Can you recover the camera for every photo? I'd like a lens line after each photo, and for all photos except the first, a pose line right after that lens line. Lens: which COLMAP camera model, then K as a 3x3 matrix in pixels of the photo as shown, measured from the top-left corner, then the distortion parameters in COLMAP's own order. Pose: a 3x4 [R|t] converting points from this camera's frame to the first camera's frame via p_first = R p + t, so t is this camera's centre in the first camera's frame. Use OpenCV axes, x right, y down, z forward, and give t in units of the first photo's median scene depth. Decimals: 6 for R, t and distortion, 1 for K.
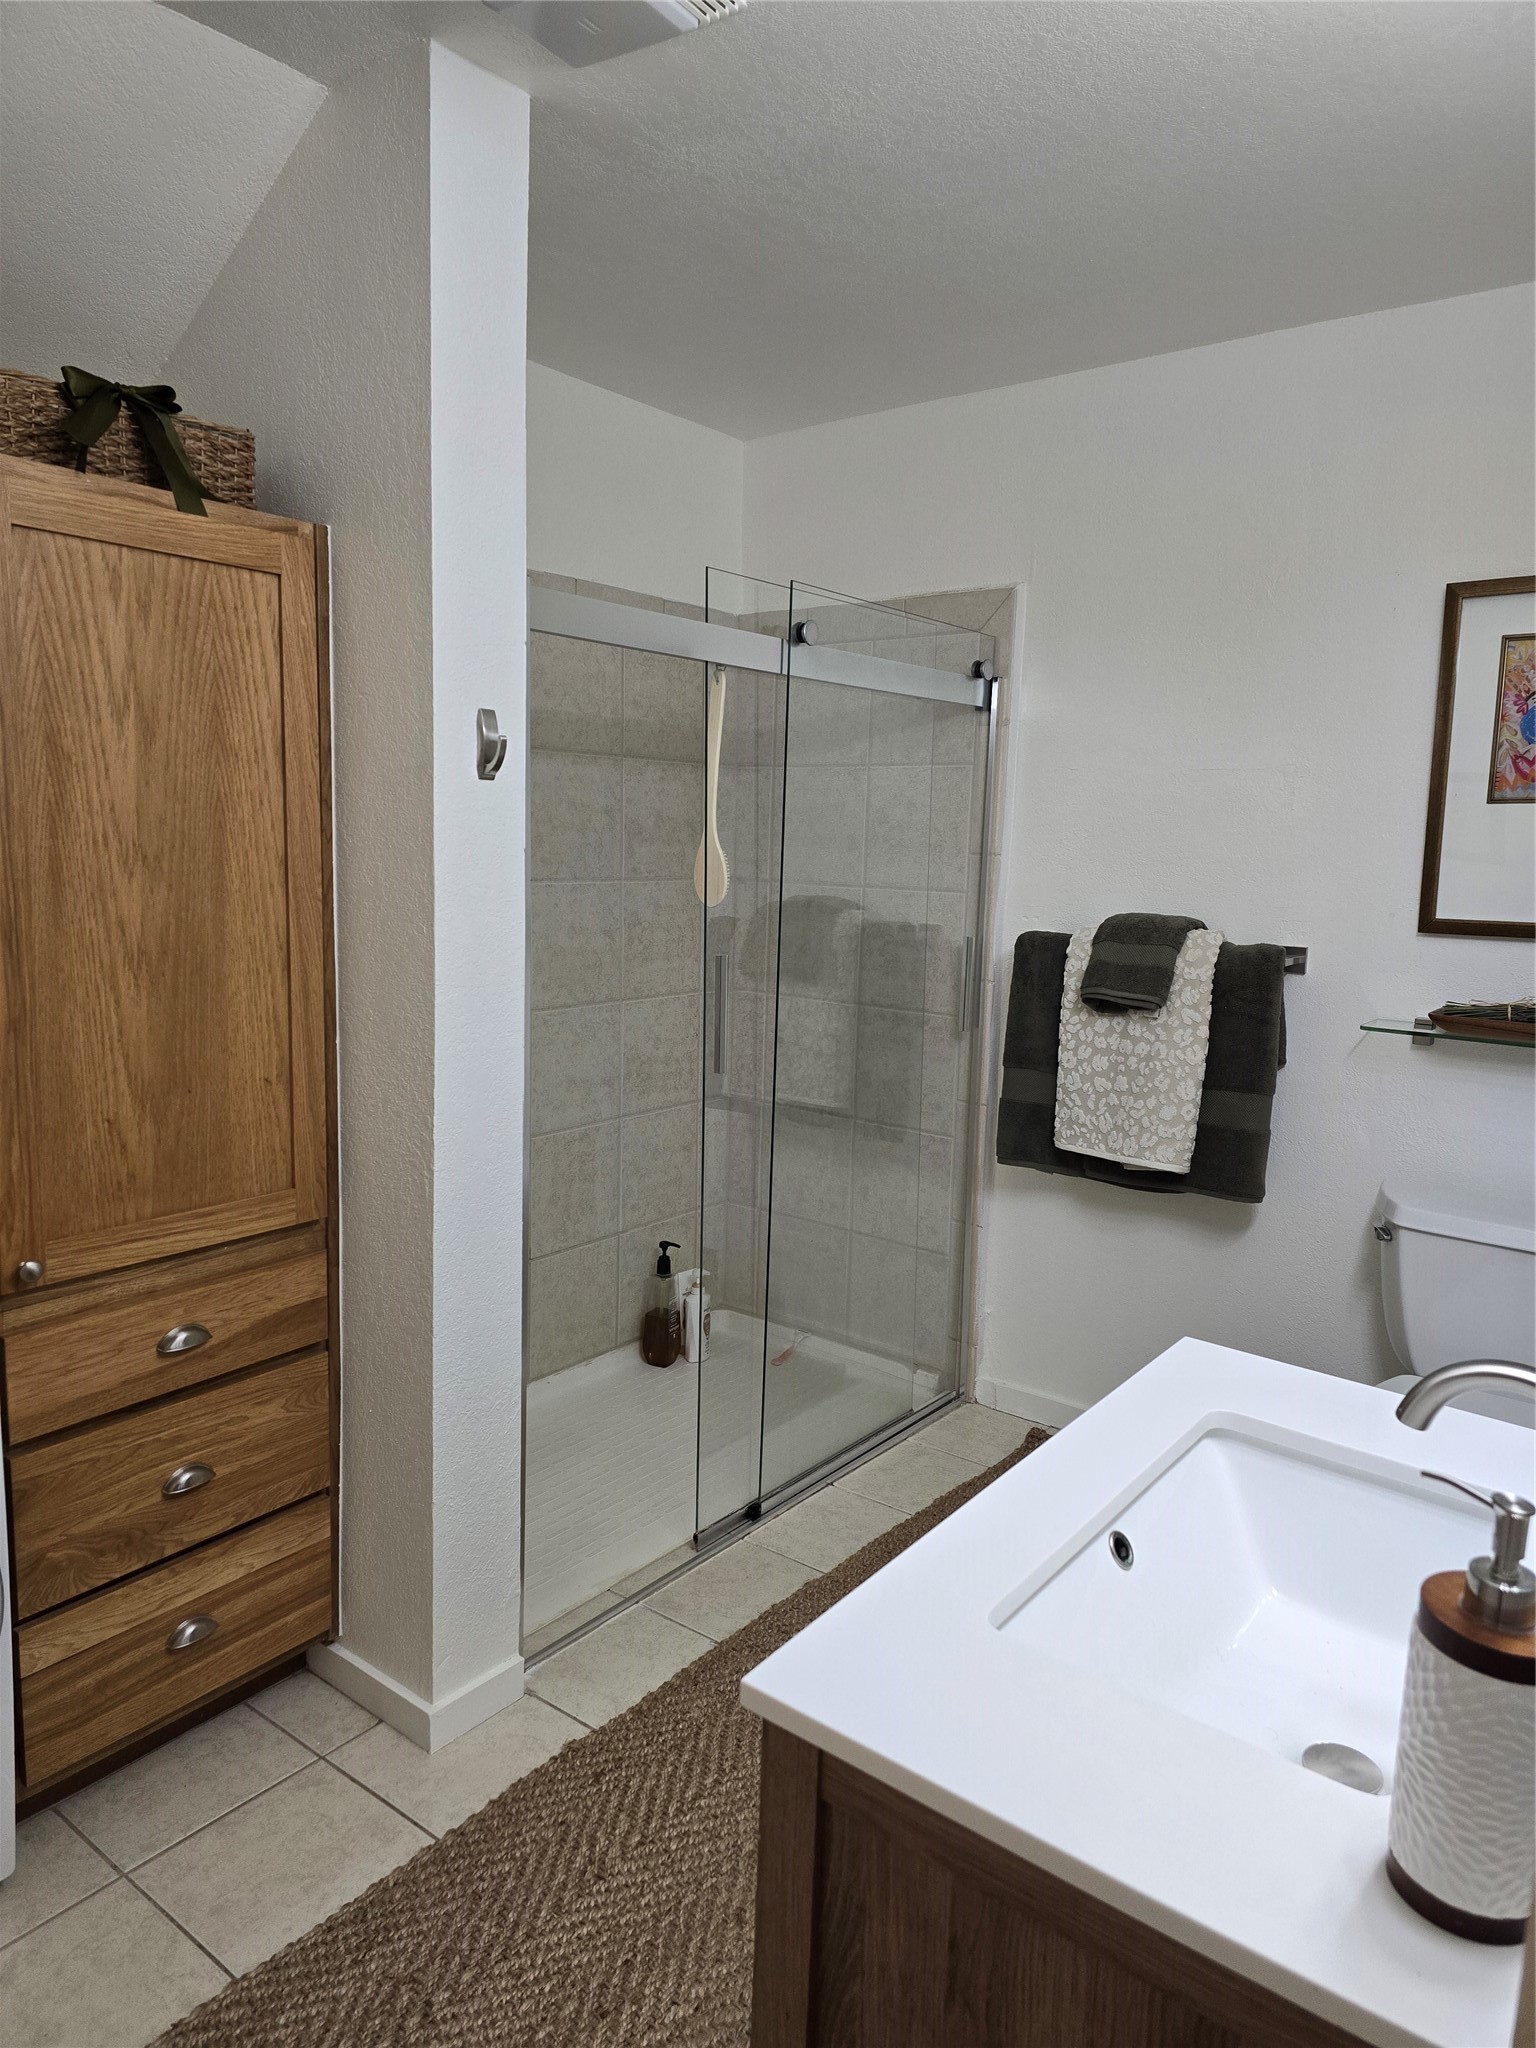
lens RADIAL K [[1380.6, 0, 767.7], [0, 1380.6, 1033.0], [0, 0, 1]] dist [0.068474, -0.066236]
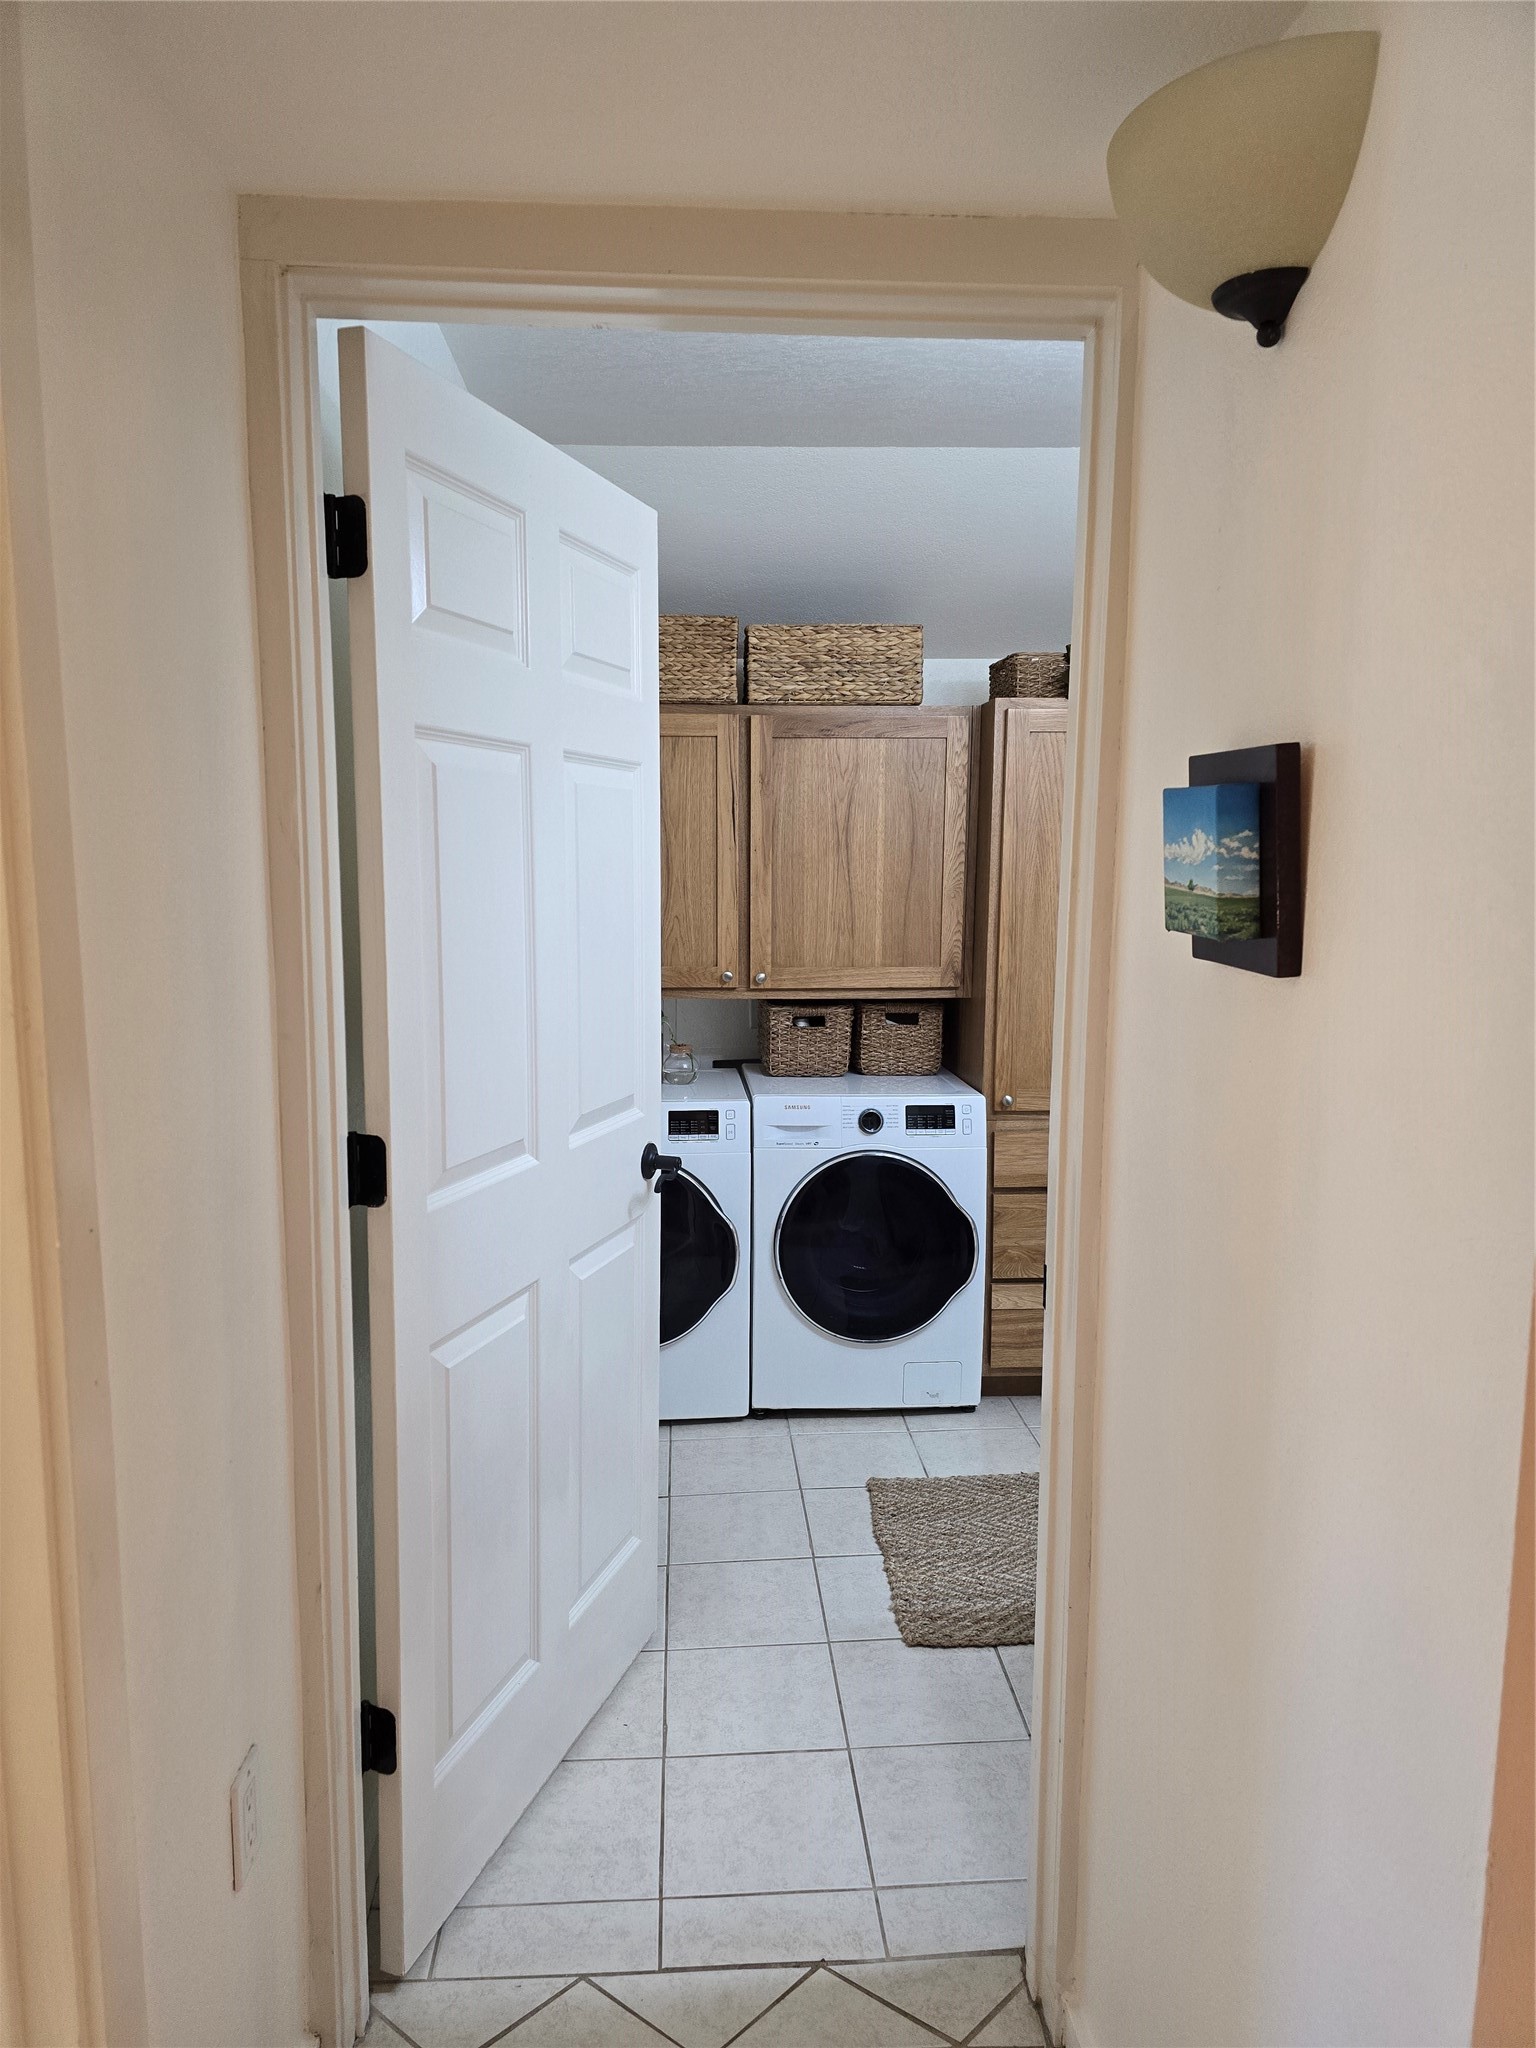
lens RADIAL K [[1380.6, 0, 767.3], [0, 1380.6, 1028.9], [0, 0, 1]] dist [0.068474, -0.066236]
pose [[0.662452, 0.059277, -0.746755, 0.706191], [-0.090419, 0.995903, -0.001157, 0.099767], [0.743628, 0.068288, 0.665098, -0.569581]]
